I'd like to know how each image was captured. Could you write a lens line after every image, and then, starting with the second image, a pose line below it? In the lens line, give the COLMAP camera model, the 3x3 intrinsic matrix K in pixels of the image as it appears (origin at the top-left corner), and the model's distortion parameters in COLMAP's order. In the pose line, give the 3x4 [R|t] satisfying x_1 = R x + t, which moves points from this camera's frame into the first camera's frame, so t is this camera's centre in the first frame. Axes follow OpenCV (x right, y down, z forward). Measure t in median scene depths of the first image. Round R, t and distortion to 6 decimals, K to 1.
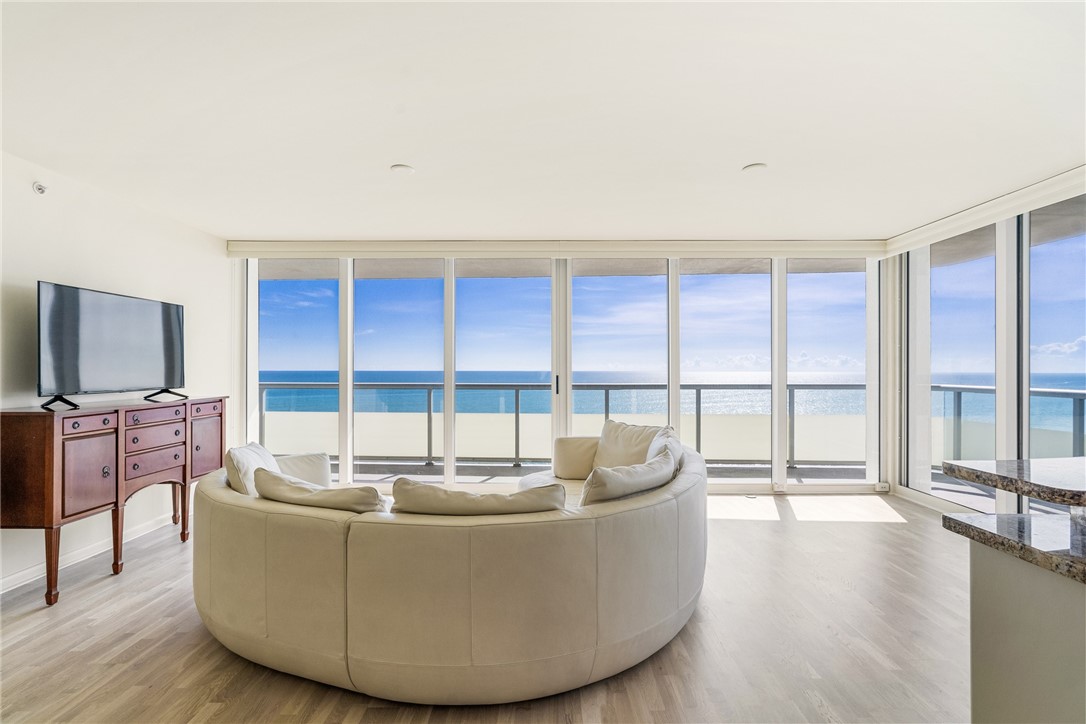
lens RADIAL K [[498.3, 0, 543.0], [0, 498.3, 362.0], [0, 0, 1]] dist [0.000054, 0.000232]
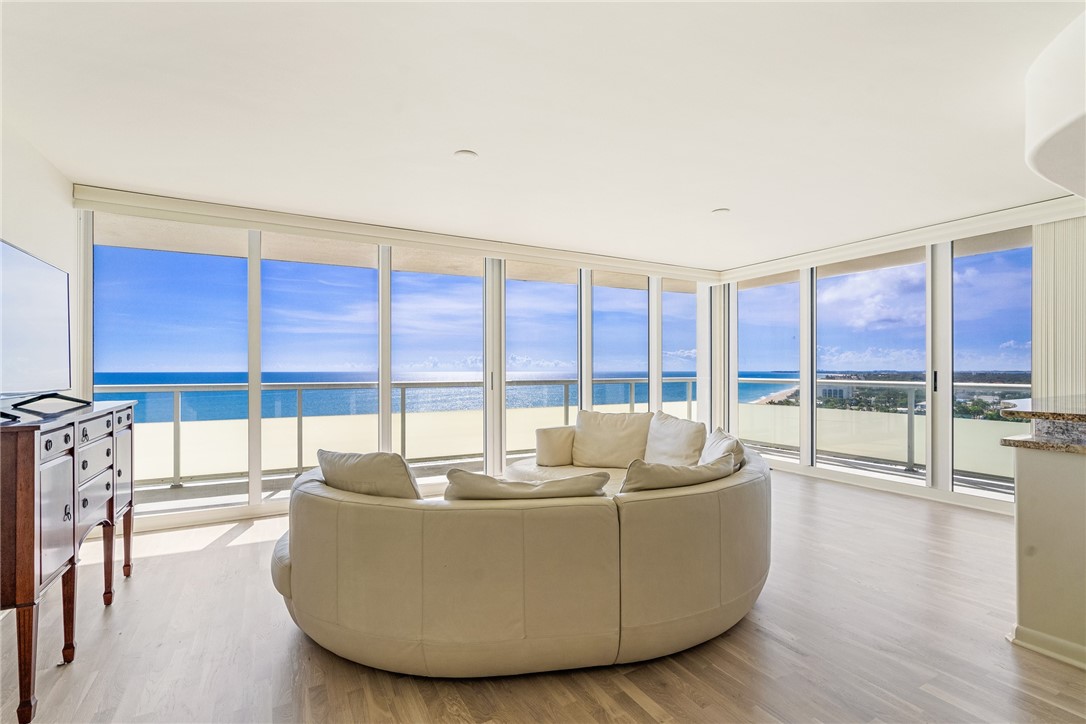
lens RADIAL K [[492.9, 0, 543.0], [0, 492.9, 362.0], [0, 0, 1]] dist [-0.002113, -0.000021]
pose [[0.870407, 0.005291, 0.492305, -0.500470], [-0.005074, 0.999986, -0.001776, 0.010131], [-0.492307, -0.000952, 0.870421, 0.077403]]
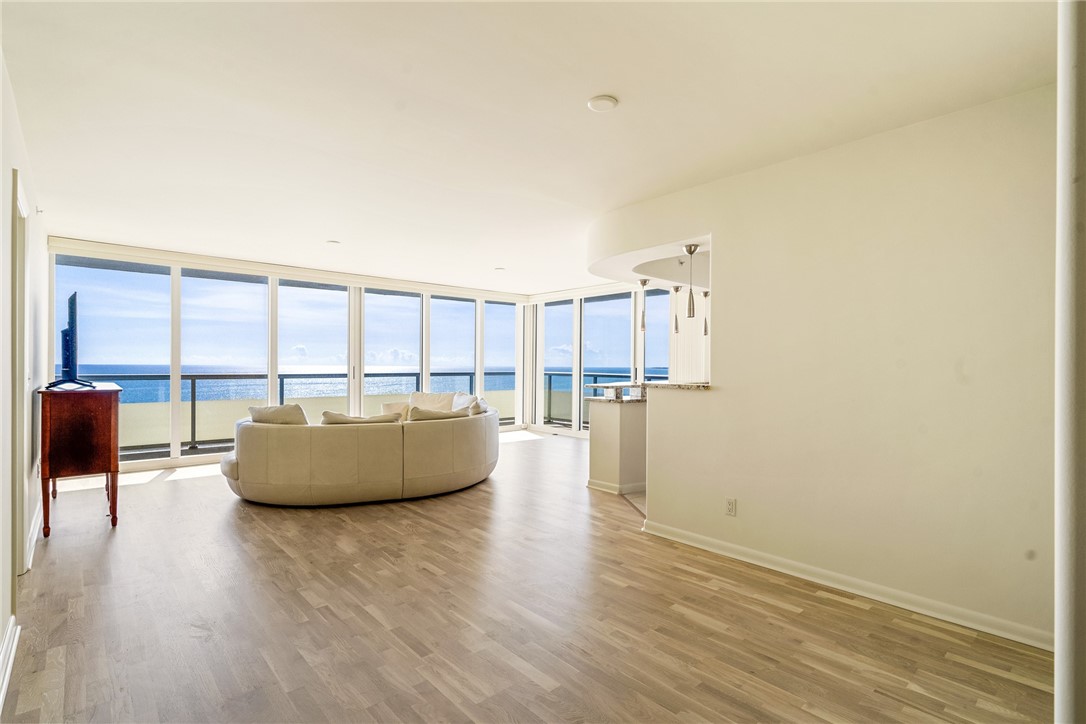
lens RADIAL K [[509.4, 0, 543.0], [0, 509.4, 362.0], [0, 0, 1]] dist [-0.000139, -0.000030]
pose [[0.738431, 0.006892, 0.674294, -0.742447], [-0.015284, 0.999862, 0.006518, -0.004162], [-0.674156, -0.015119, 0.738434, -0.610547]]
